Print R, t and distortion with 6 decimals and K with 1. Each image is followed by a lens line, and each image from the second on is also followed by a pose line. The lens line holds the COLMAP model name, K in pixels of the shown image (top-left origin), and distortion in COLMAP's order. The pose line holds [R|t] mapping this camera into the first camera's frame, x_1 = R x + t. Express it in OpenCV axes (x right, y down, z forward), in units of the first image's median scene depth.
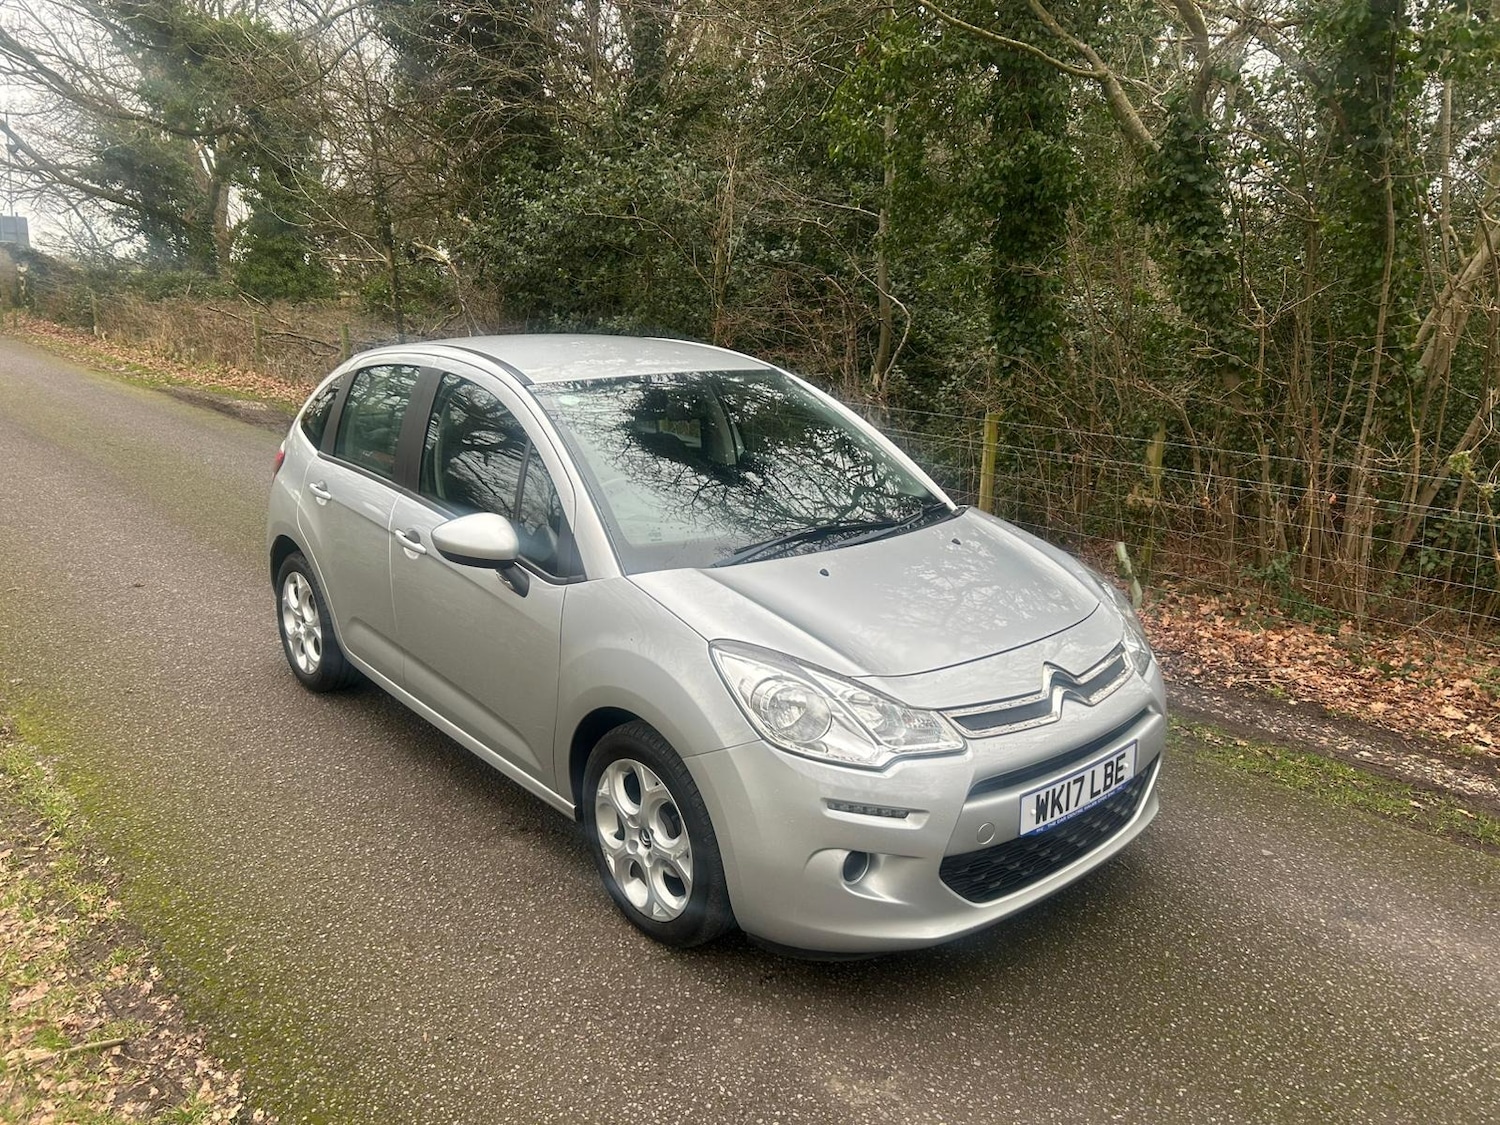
lens RADIAL K [[1117.8, 0, 749.9], [0, 1117.8, 552.7], [0, 0, 1]] dist [0.056743, -0.060506]
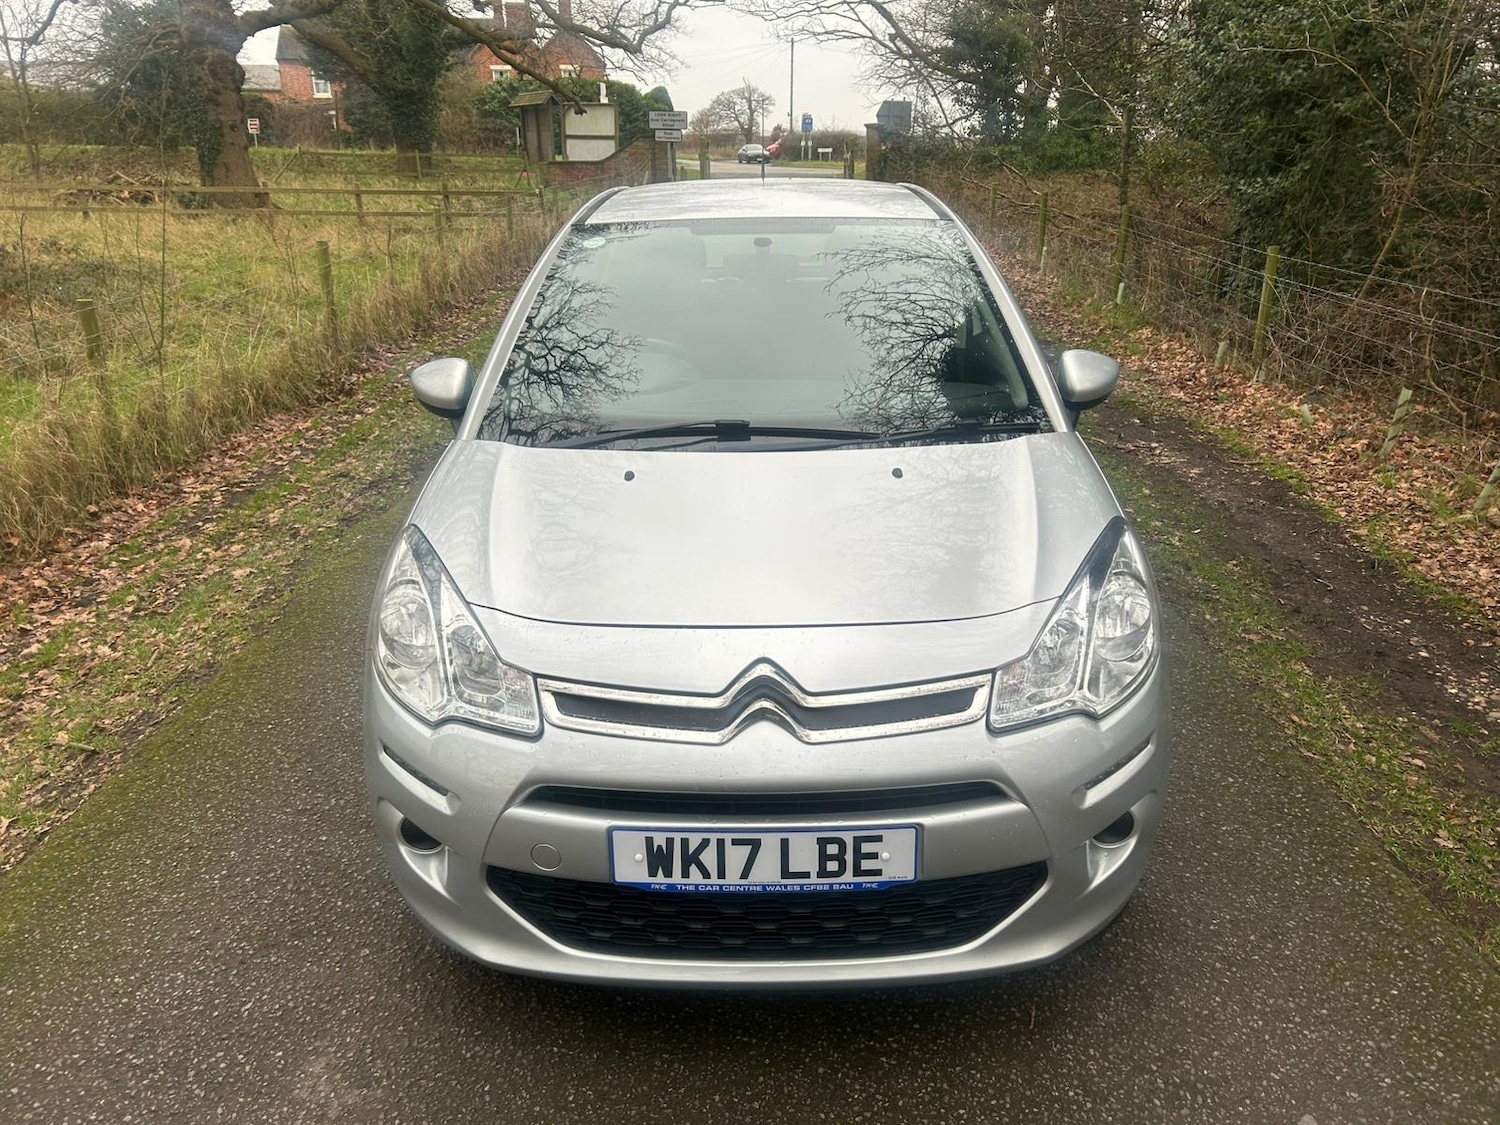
lens RADIAL K [[1117.8, 0, 755.0], [0, 1117.8, 550.1], [0, 0, 1]] dist [0.056743, -0.060506]
pose [[0.750523, 0.204842, -0.628295, 0.667102], [-0.142346, 0.978539, 0.148993, -0.063513], [0.645331, -0.022387, 0.763575, 0.499804]]
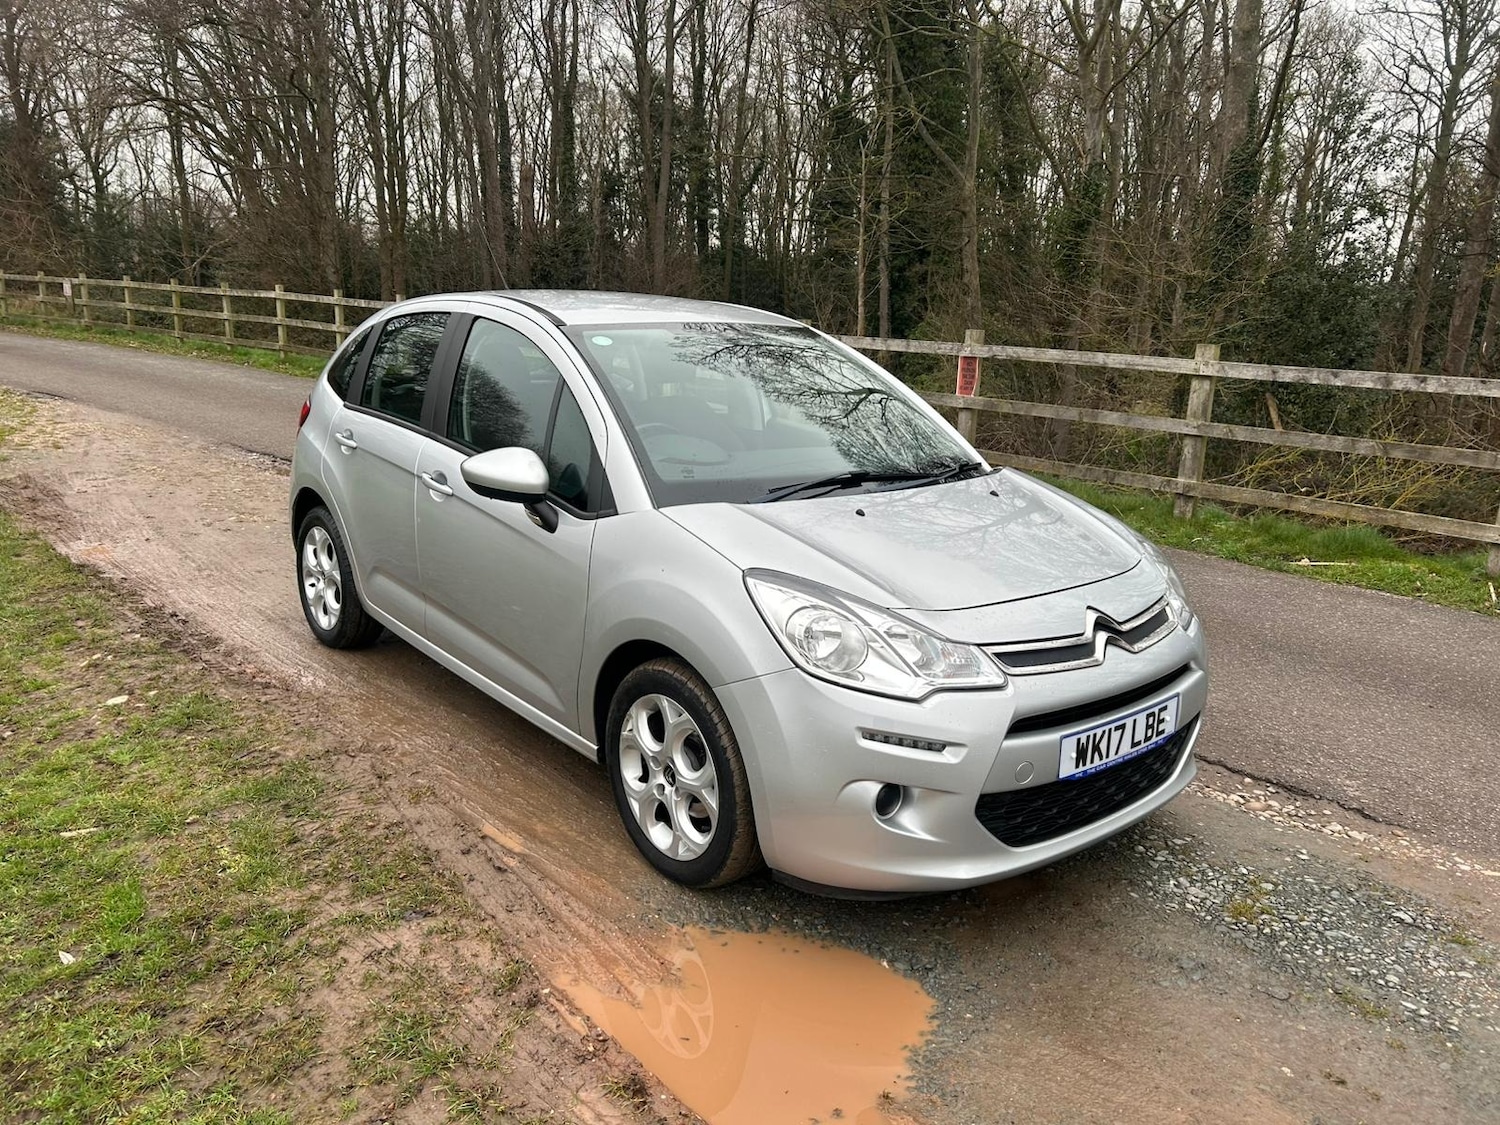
lens RADIAL K [[1117.8, 0, 750.8], [0, 1117.8, 571.1], [0, 0, 1]] dist [0.056743, -0.060506]
pose [[0.999496, 0.029712, -0.011138, -0.018366], [-0.029750, 0.999552, -0.003246, 0.079465], [0.011037, 0.003575, 0.999933, 0.027296]]
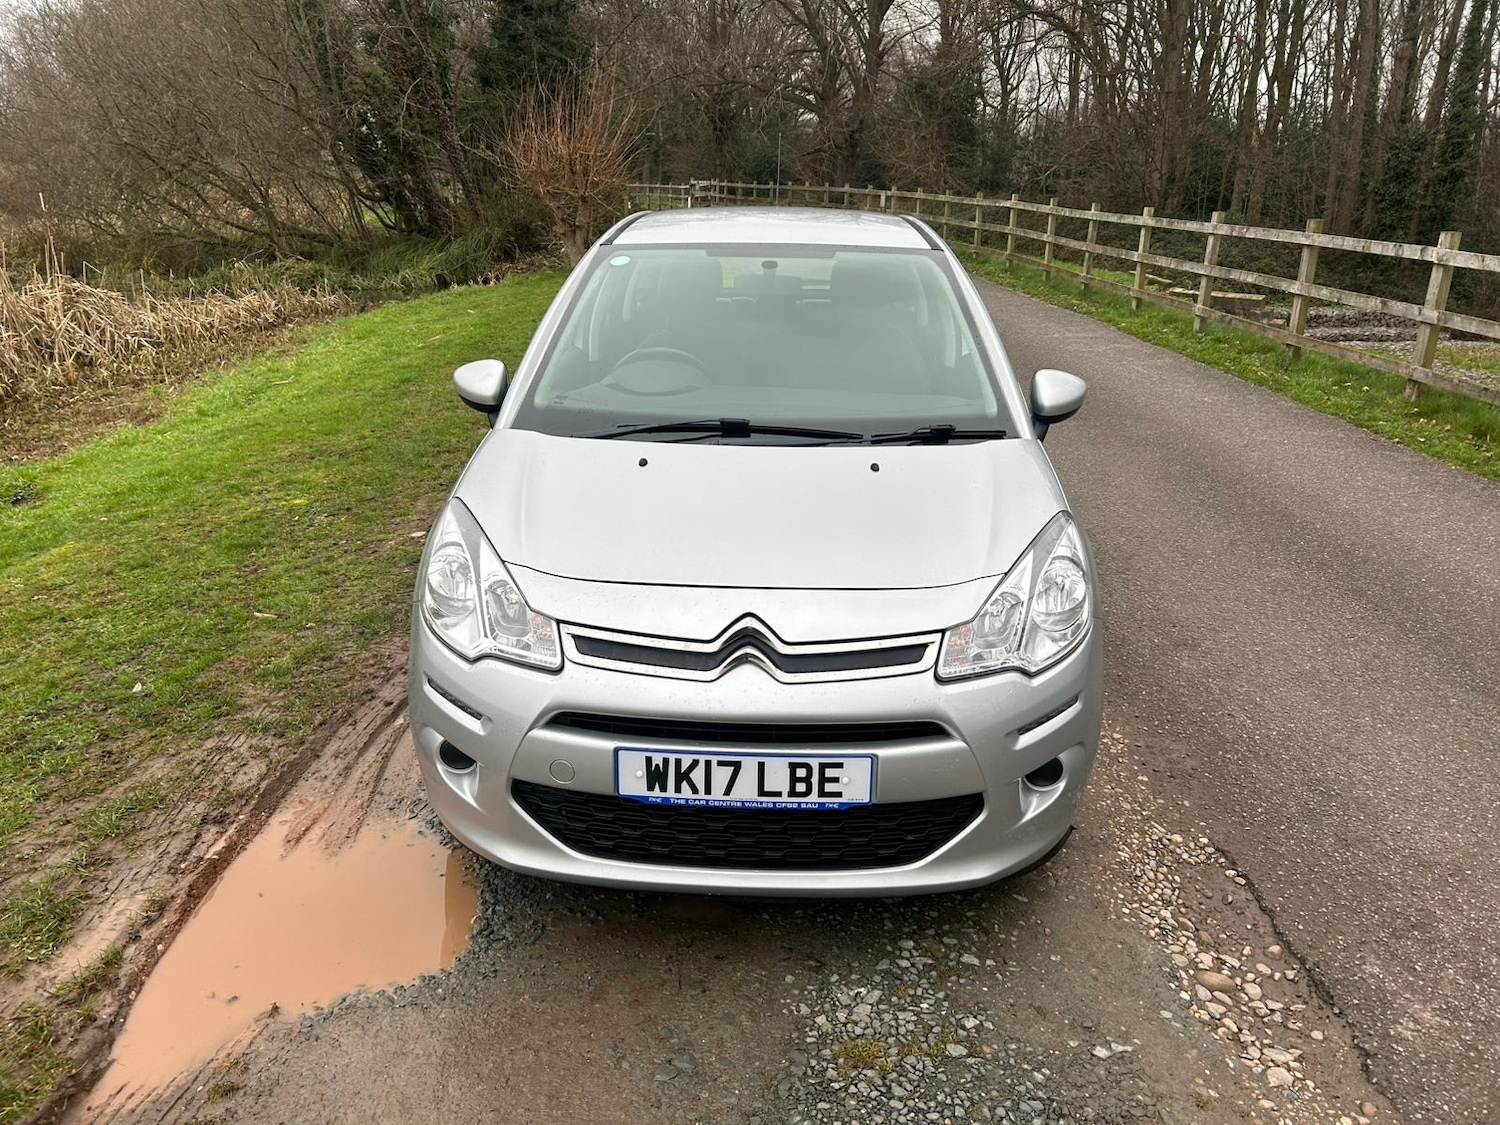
lens RADIAL K [[1117.8, 0, 746.7], [0, 1117.8, 570.3], [0, 0, 1]] dist [0.056743, -0.060506]
pose [[0.729804, 0.228679, -0.644276, 0.768802], [-0.173236, 0.973498, 0.149301, -0.049455], [0.661344, 0.002652, 0.750078, 0.413347]]
